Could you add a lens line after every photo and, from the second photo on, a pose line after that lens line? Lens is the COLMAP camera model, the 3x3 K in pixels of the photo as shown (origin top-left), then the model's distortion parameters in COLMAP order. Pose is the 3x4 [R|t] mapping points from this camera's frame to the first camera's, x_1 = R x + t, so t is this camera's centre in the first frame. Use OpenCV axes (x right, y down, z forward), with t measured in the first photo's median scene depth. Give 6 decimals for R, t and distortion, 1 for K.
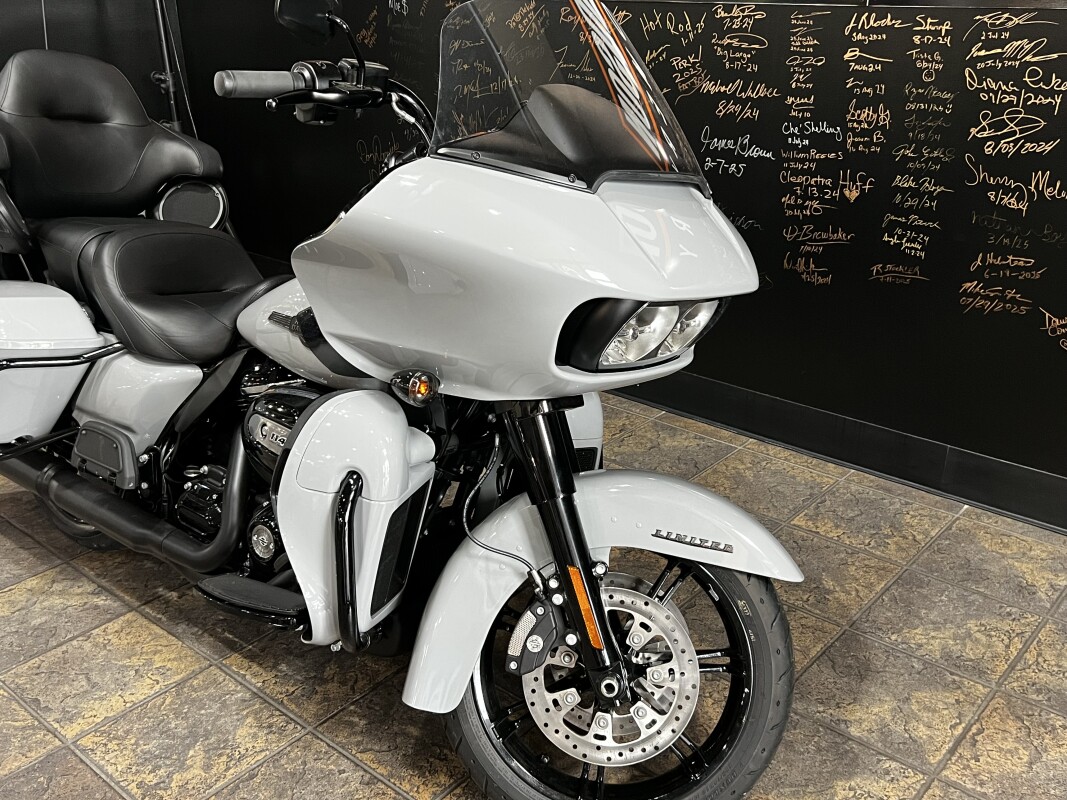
lens RADIAL K [[1055.6, 0, 532.6], [0, 1055.6, 397.2], [0, 0, 1]] dist [0.031029, 0.000000]
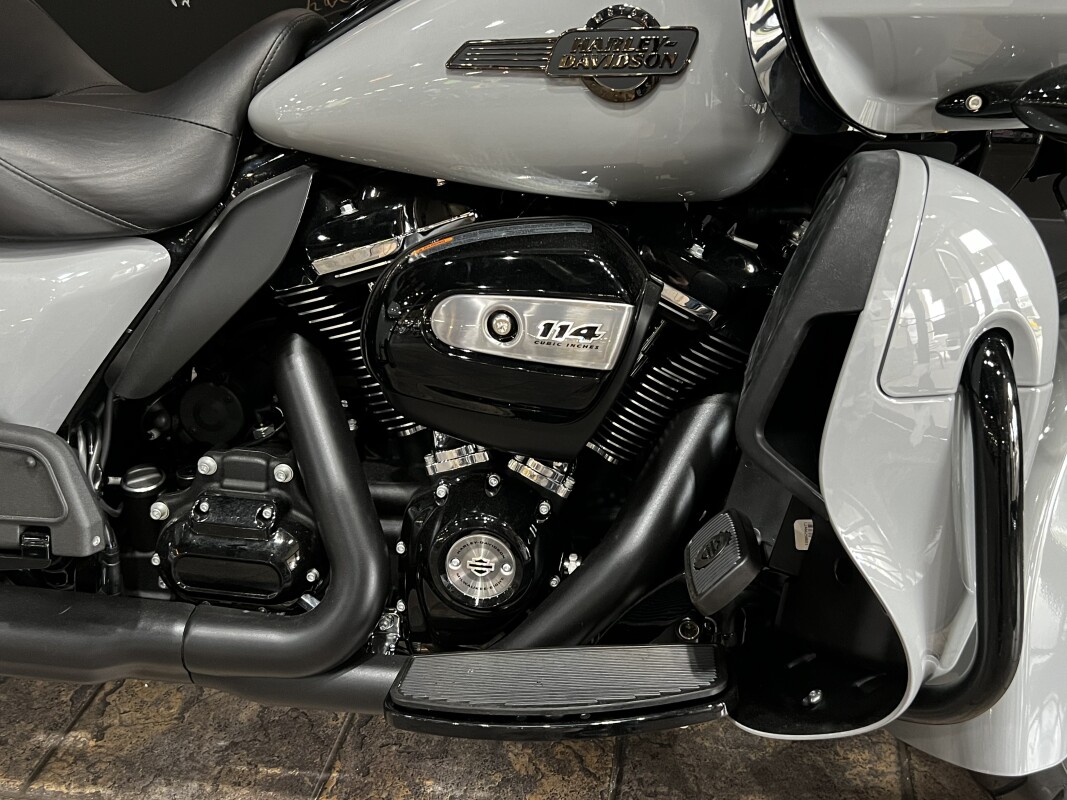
lens RADIAL K [[1055.6, 0, 532.9], [0, 1055.6, 398.8], [0, 0, 1]] dist [0.031029, 0.000000]
pose [[0.851862, -0.242369, 0.464315, -0.455563], [0.192239, 0.969304, 0.153274, -0.003672], [-0.487211, -0.041309, 0.872307, 0.608147]]
